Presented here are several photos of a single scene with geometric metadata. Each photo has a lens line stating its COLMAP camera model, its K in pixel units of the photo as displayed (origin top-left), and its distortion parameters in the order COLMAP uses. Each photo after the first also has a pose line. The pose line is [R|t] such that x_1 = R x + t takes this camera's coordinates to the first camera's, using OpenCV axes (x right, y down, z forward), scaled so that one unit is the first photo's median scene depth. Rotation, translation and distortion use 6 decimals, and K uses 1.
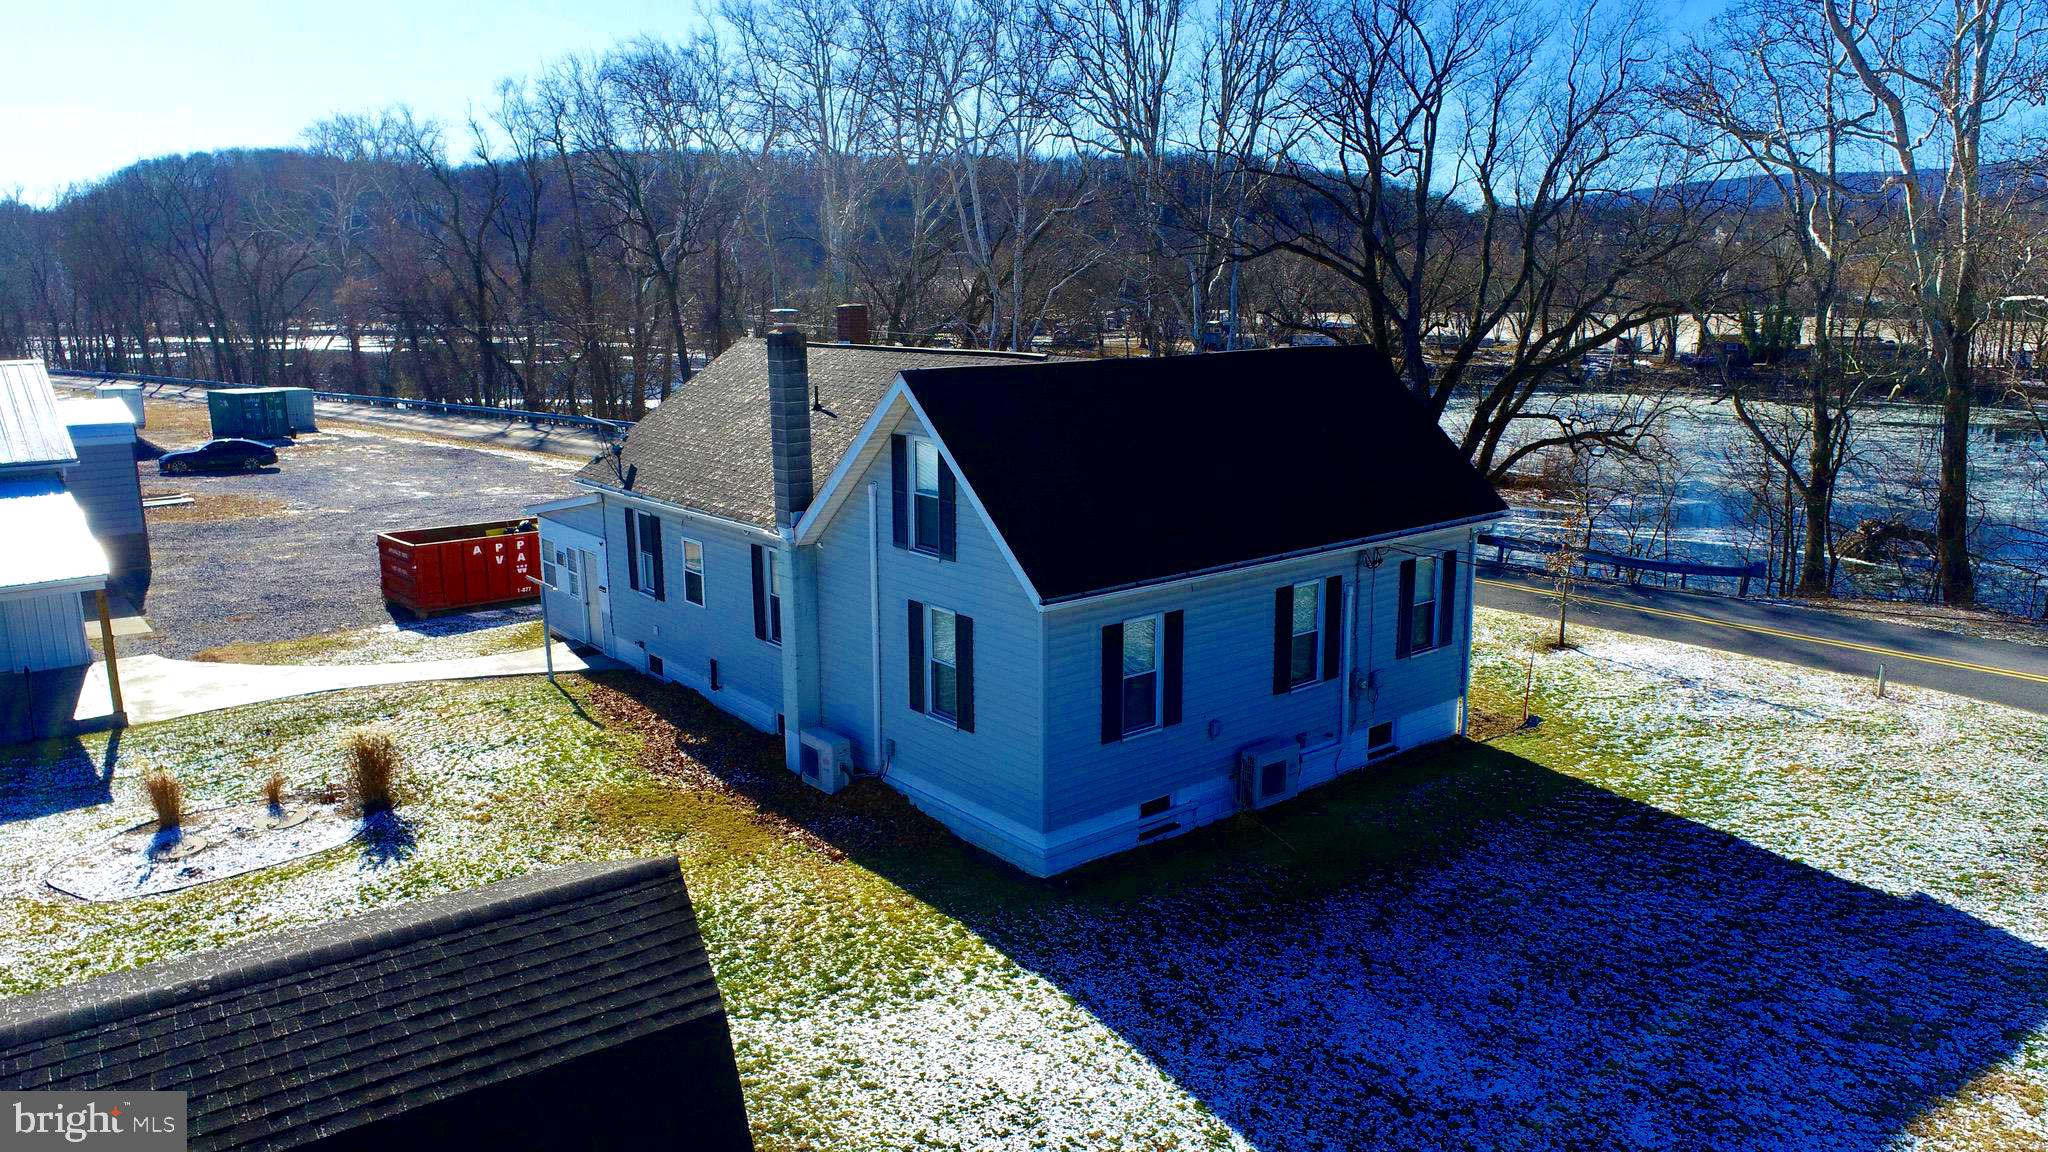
lens RADIAL K [[1371.9, 0, 1026.9], [0, 1371.9, 580.6], [0, 0, 1]] dist [-0.008394, 0.003391]
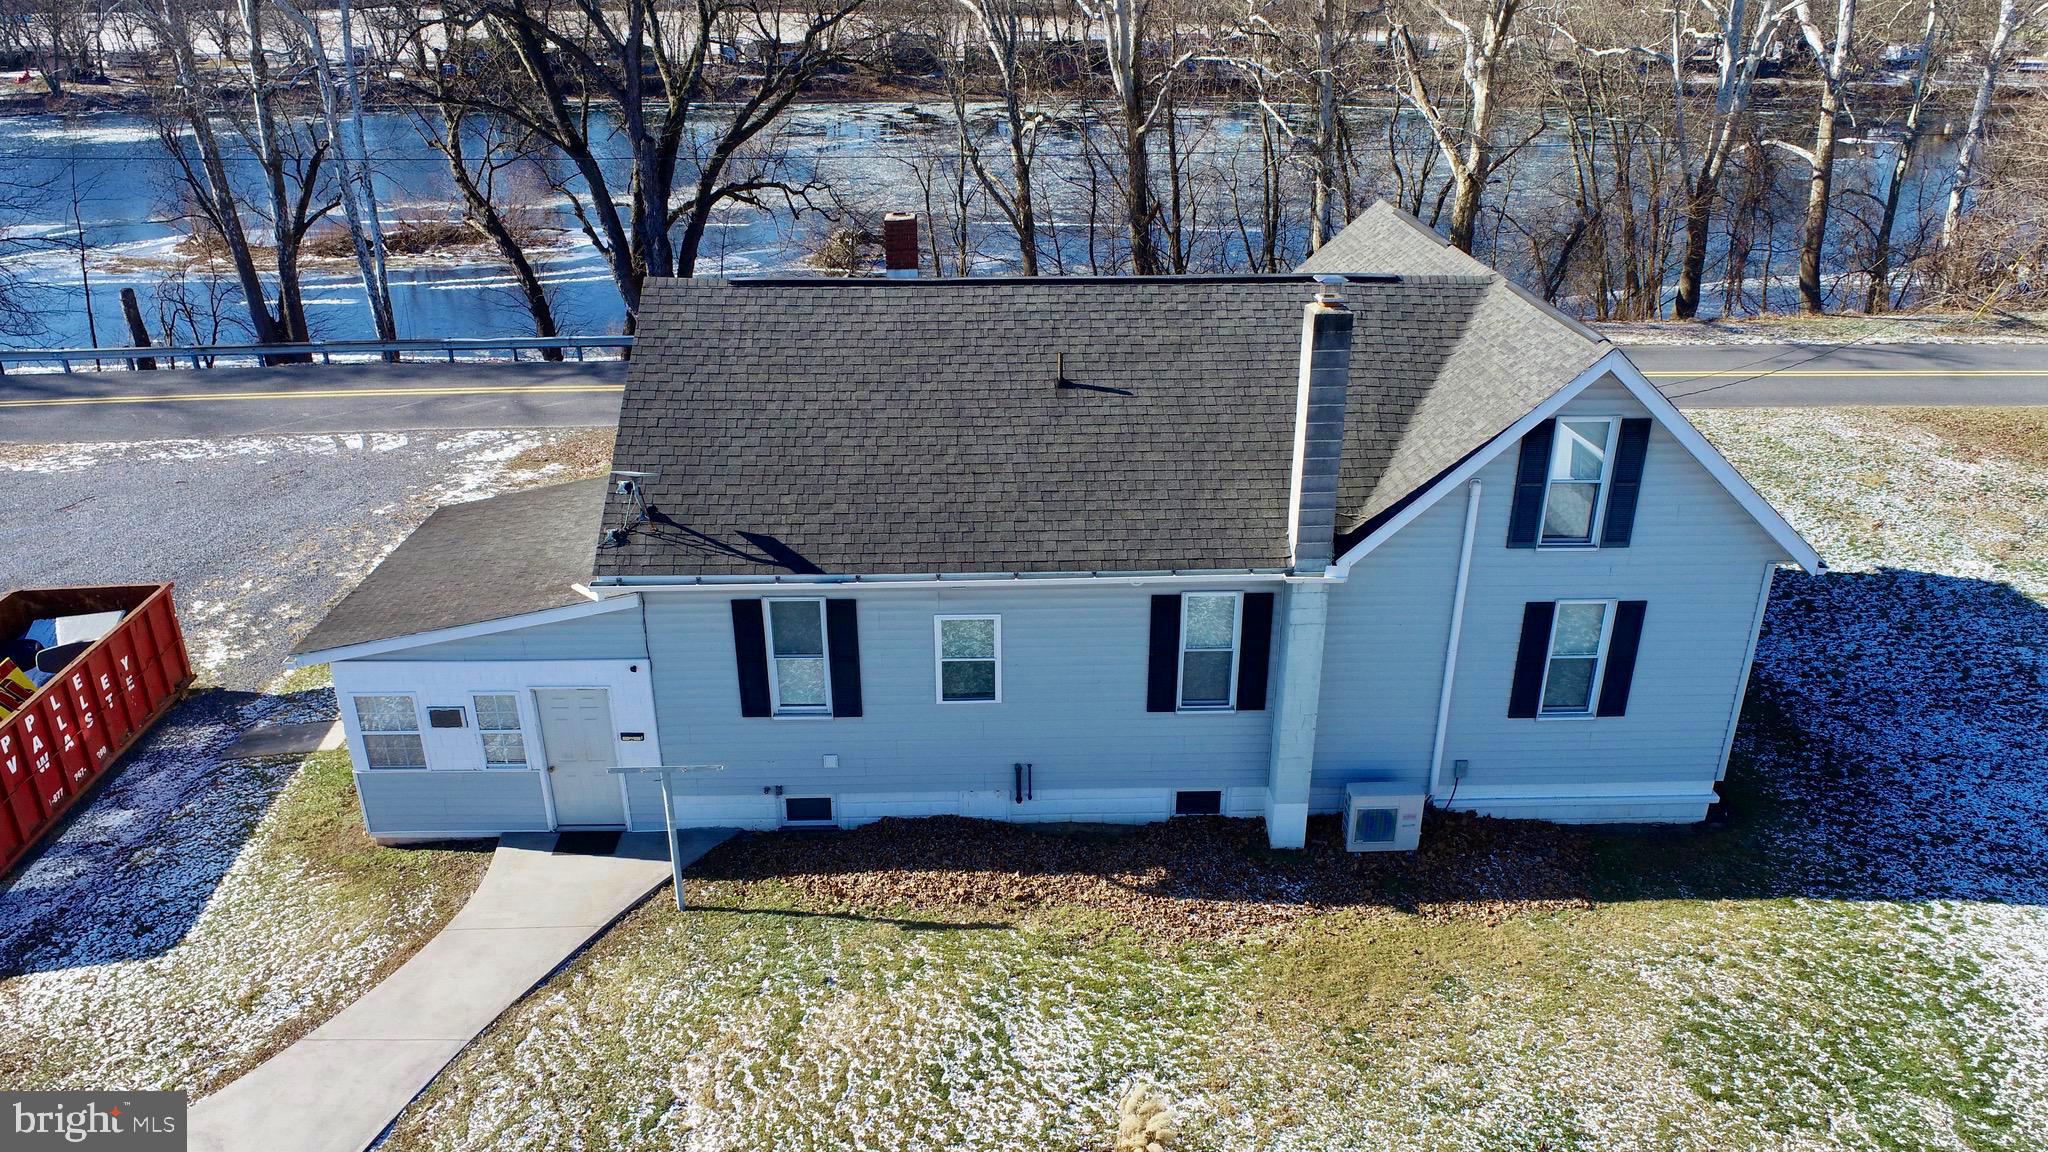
lens RADIAL K [[1371.9, 0, 1016.6], [0, 1371.9, 568.1], [0, 0, 1]] dist [-0.008394, 0.003391]
pose [[0.610458, -0.312414, 0.727831, -0.730745], [0.160015, 0.948620, 0.272974, -0.237210], [-0.775717, -0.050175, 0.629084, 0.575785]]
